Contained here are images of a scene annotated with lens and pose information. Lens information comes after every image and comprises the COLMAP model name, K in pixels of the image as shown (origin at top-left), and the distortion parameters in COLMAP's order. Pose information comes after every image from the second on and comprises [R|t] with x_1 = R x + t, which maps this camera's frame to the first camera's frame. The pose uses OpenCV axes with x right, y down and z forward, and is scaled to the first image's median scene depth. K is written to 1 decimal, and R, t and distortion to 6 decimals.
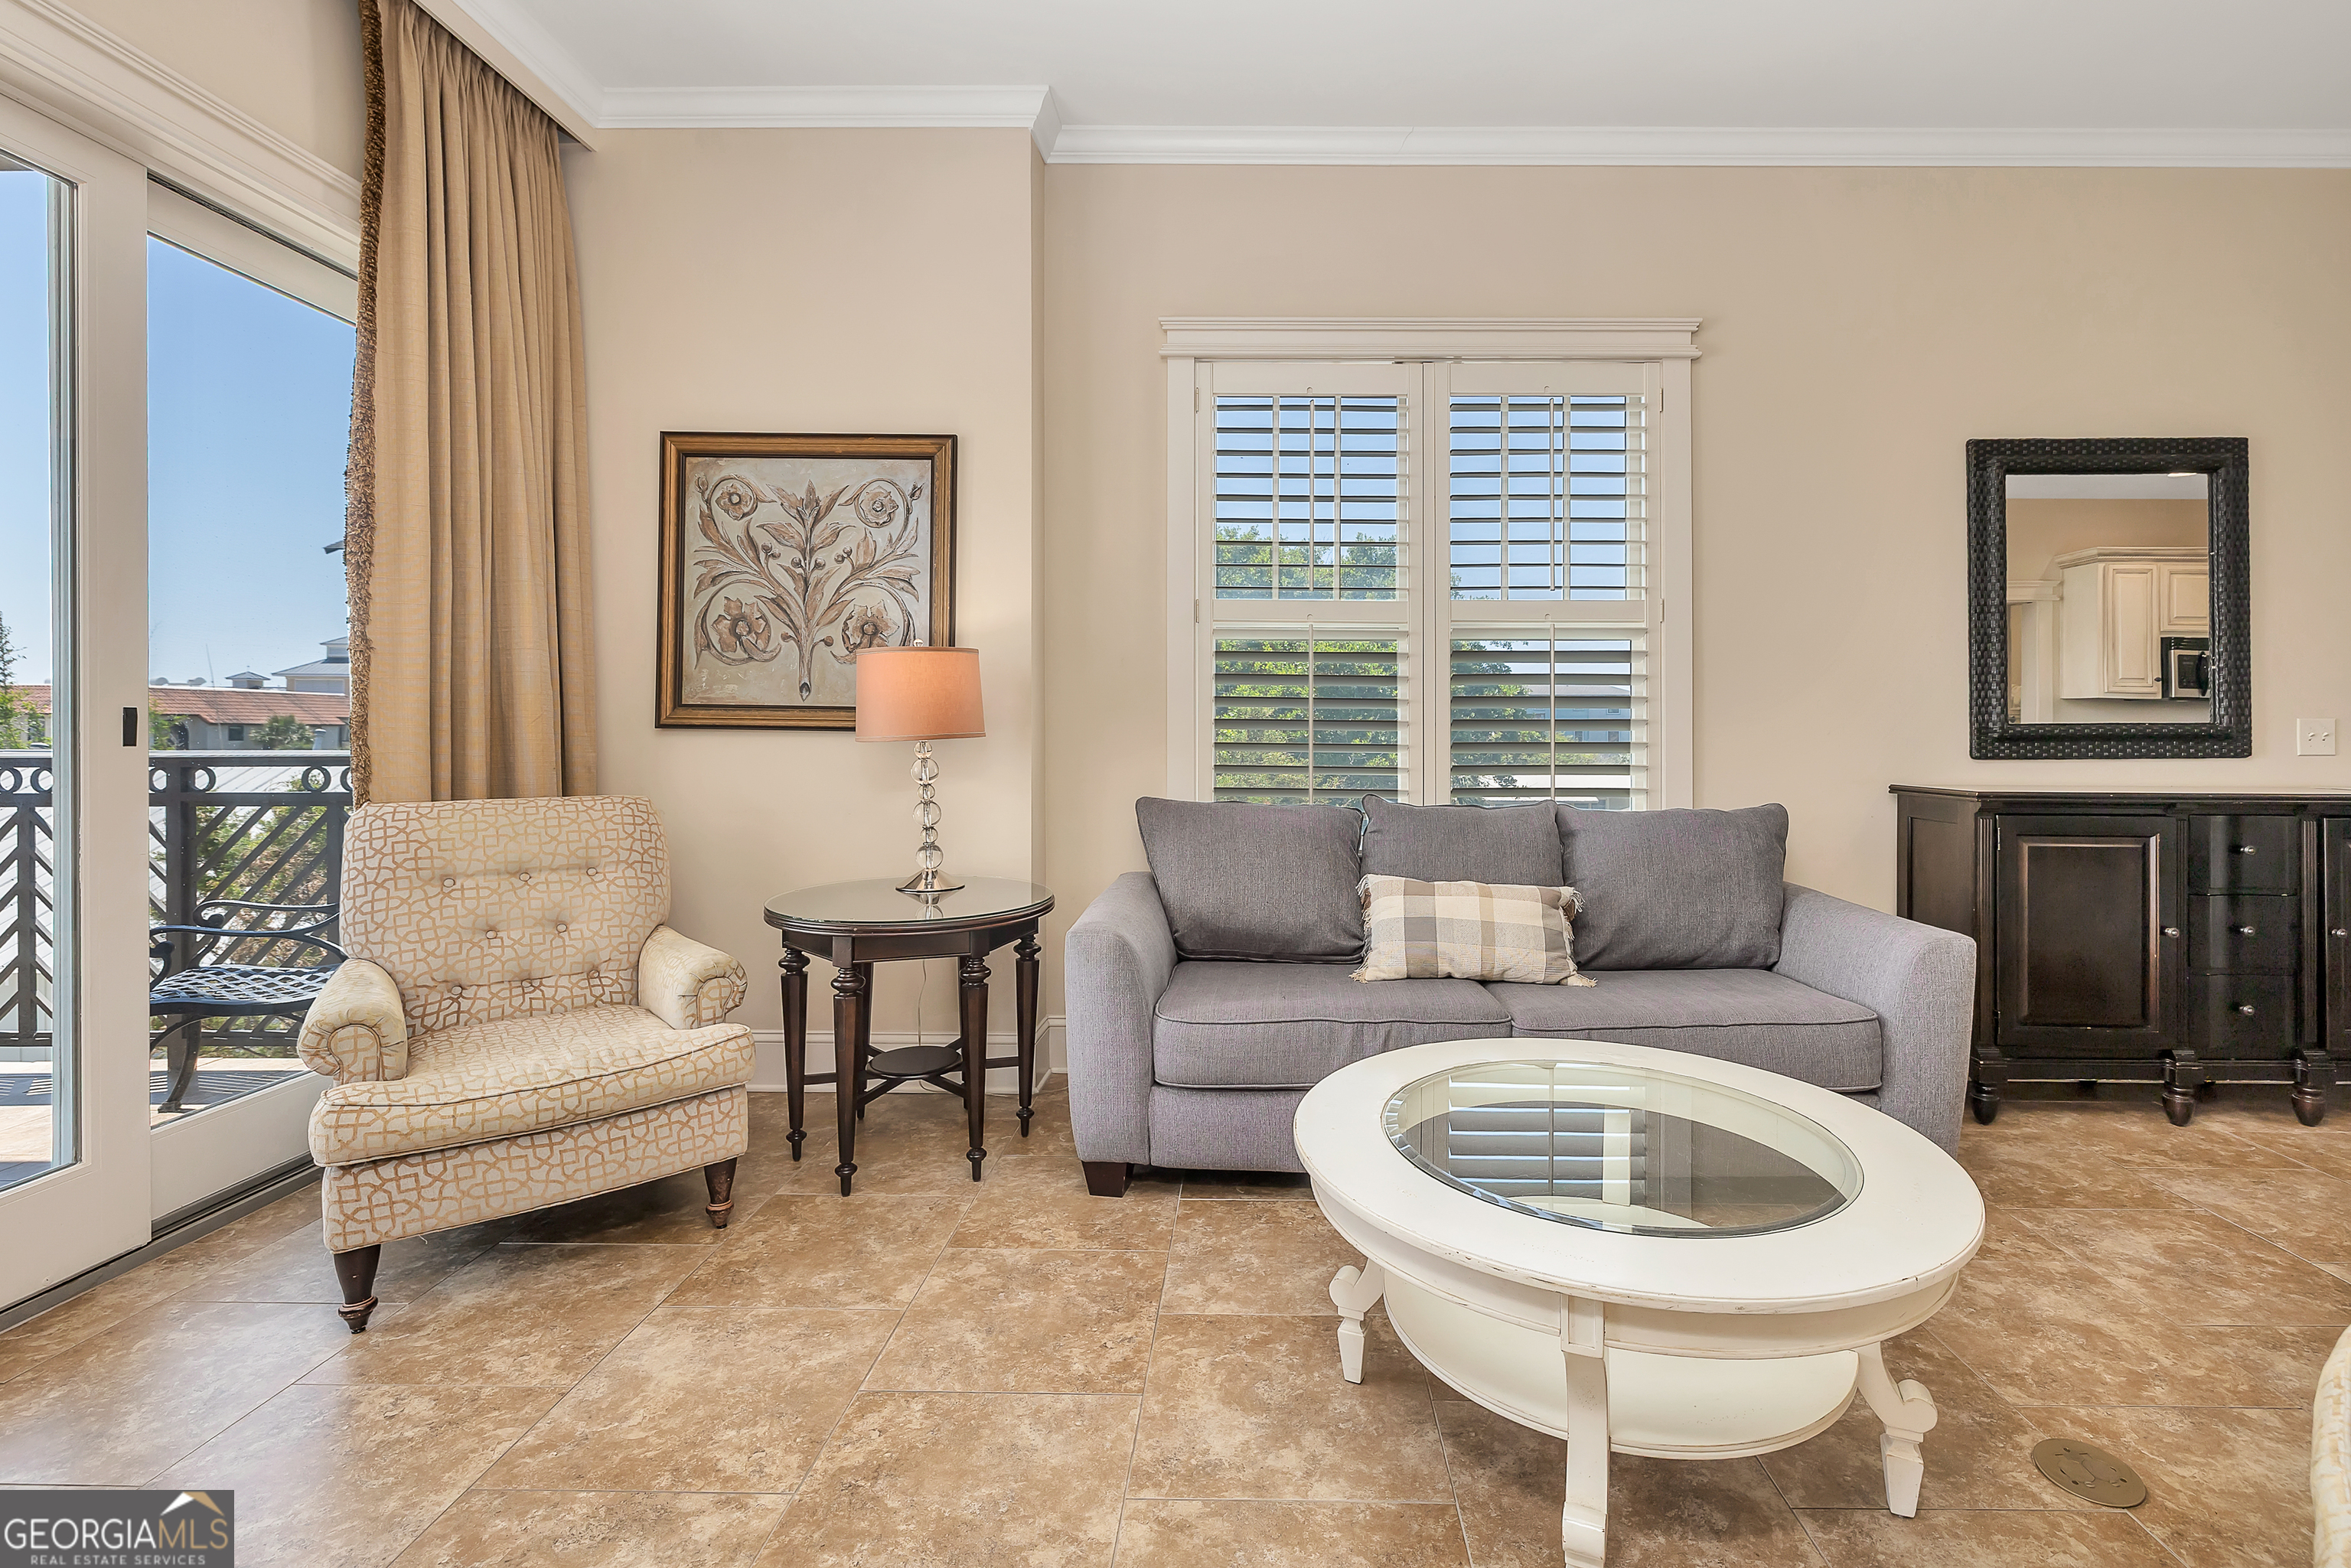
lens RADIAL K [[1015.8, 0, 1188.8], [0, 1015.8, 735.7], [0, 0, 1]] dist [-0.001505, -0.000292]
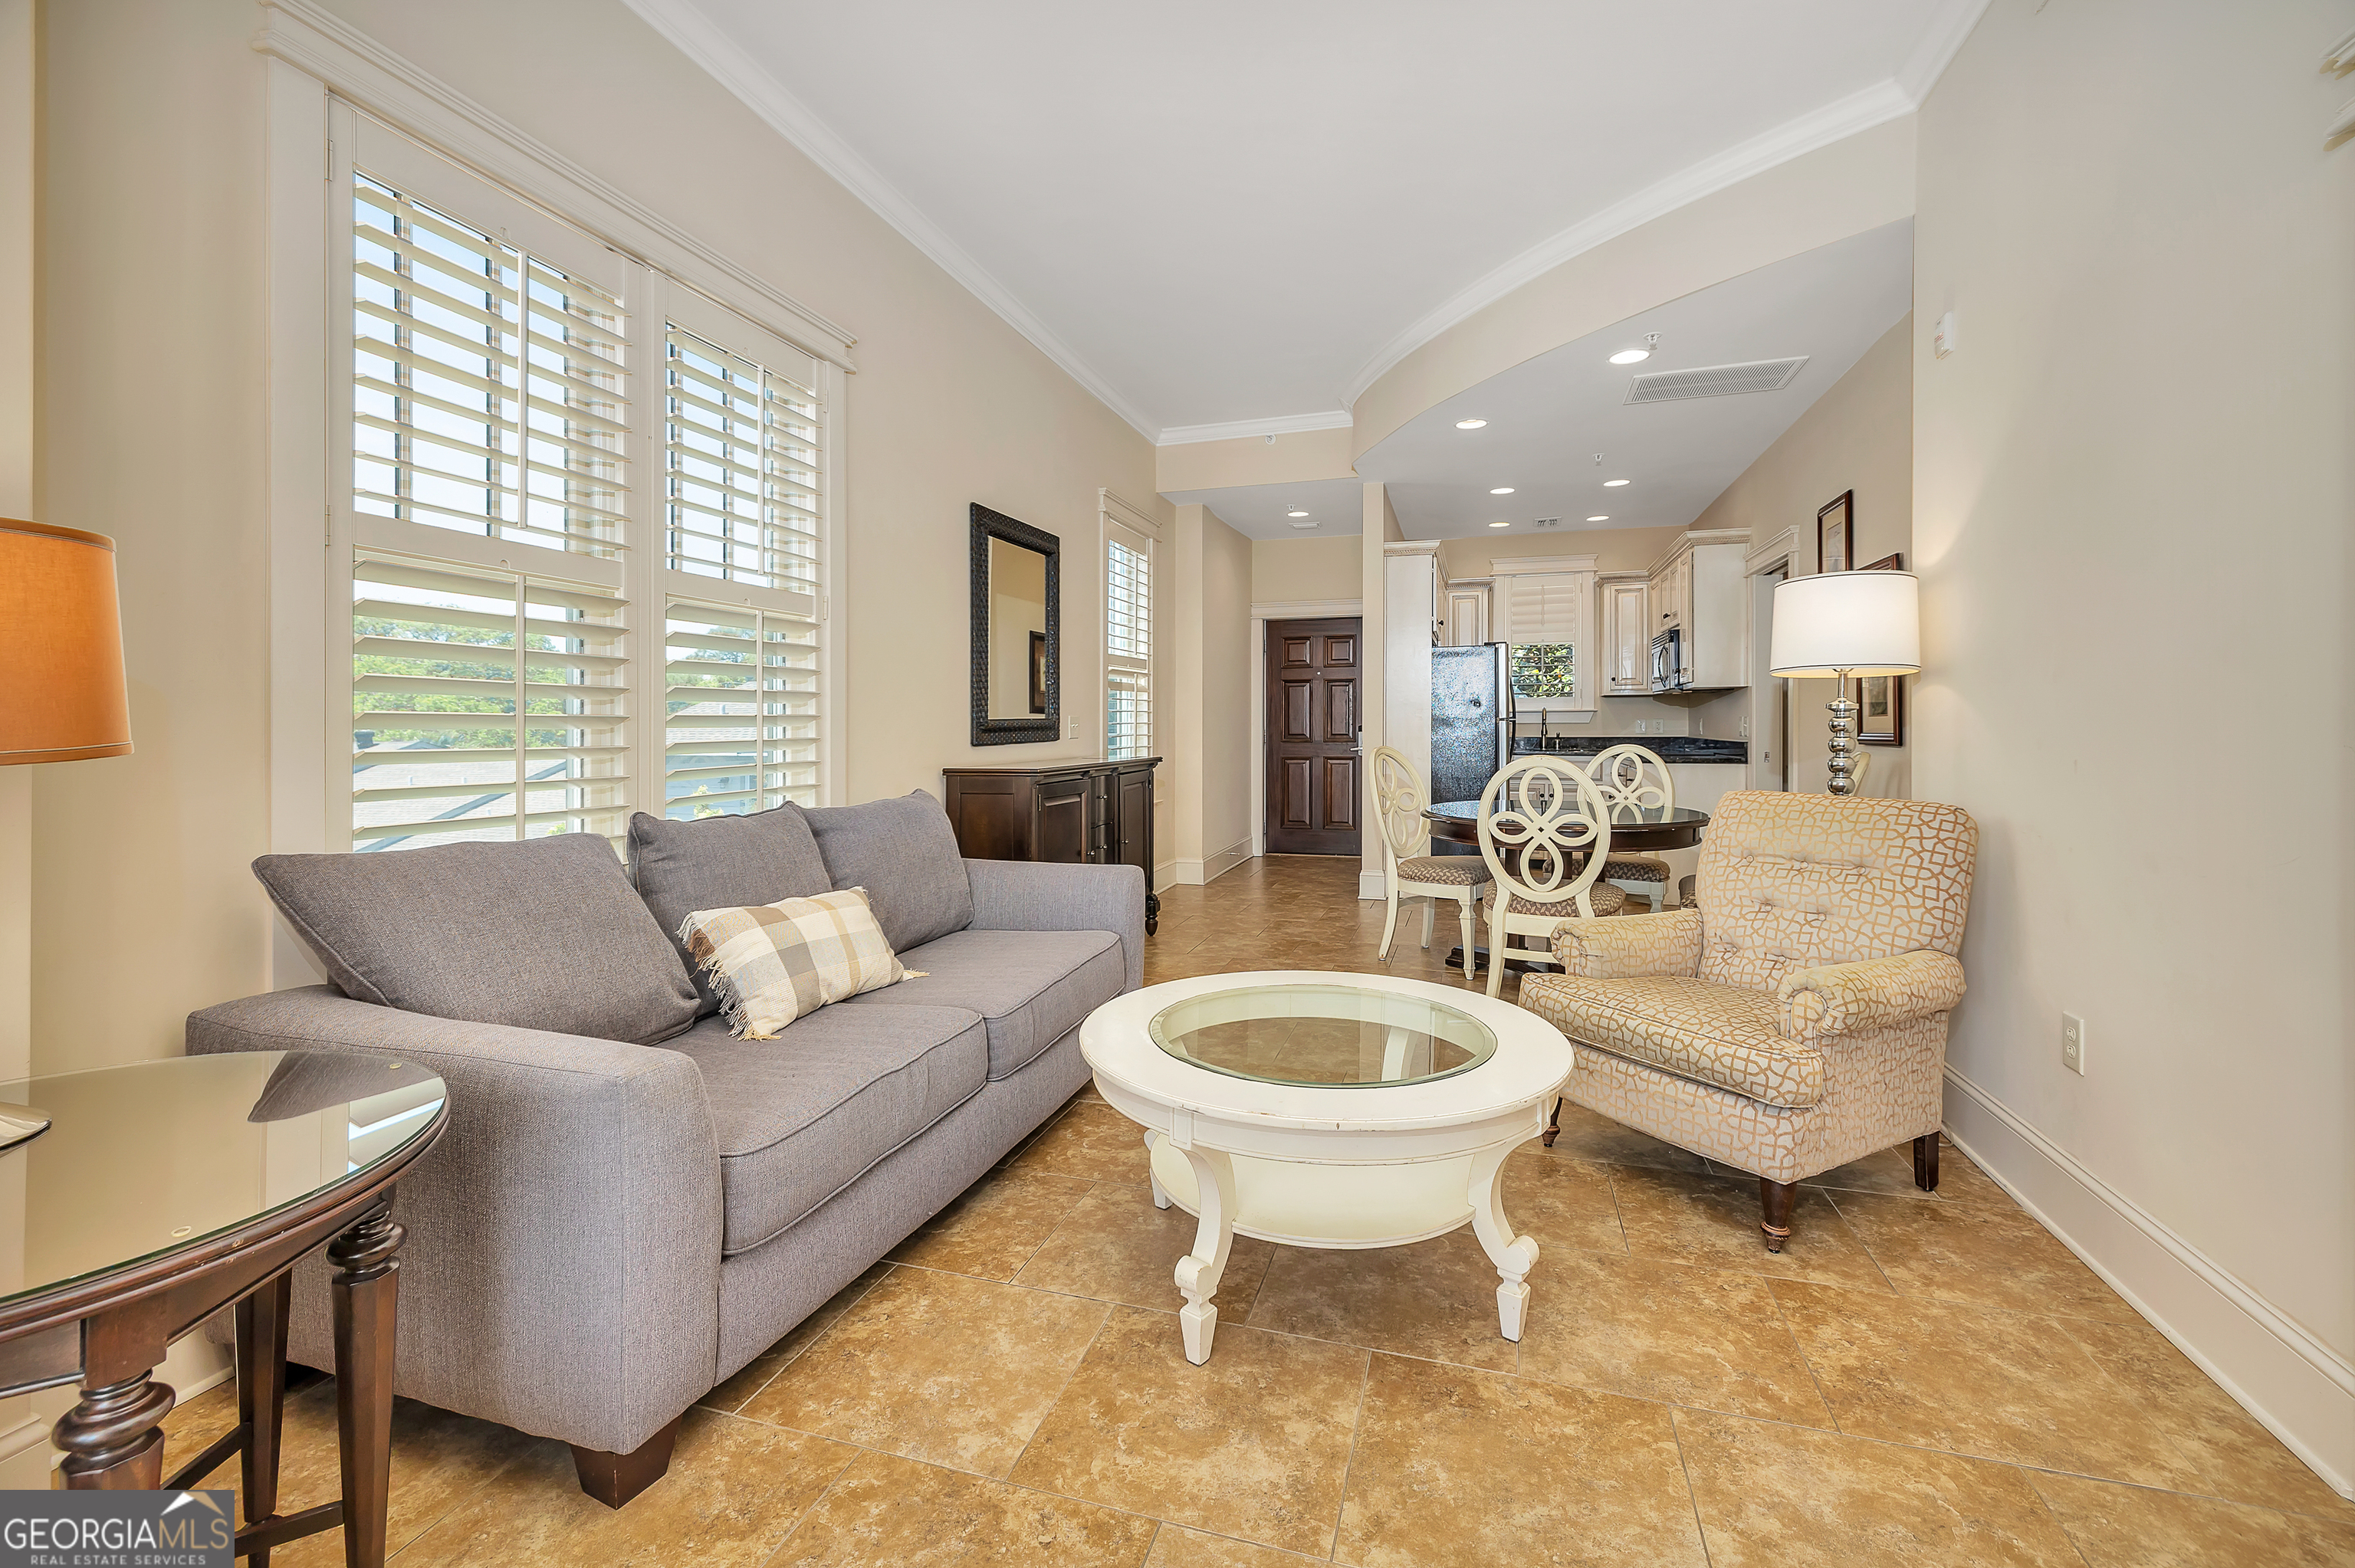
lens RADIAL K [[1045.9, 0, 1142.7], [0, 1045.9, 741.5], [0, 0, 1]] dist [-0.001885, -0.000178]
pose [[0.270051, -0.020308, 0.962632, -0.543189], [0.009631, 0.999785, 0.018390, -0.006418], [-0.962798, 0.004305, 0.270188, 0.488353]]
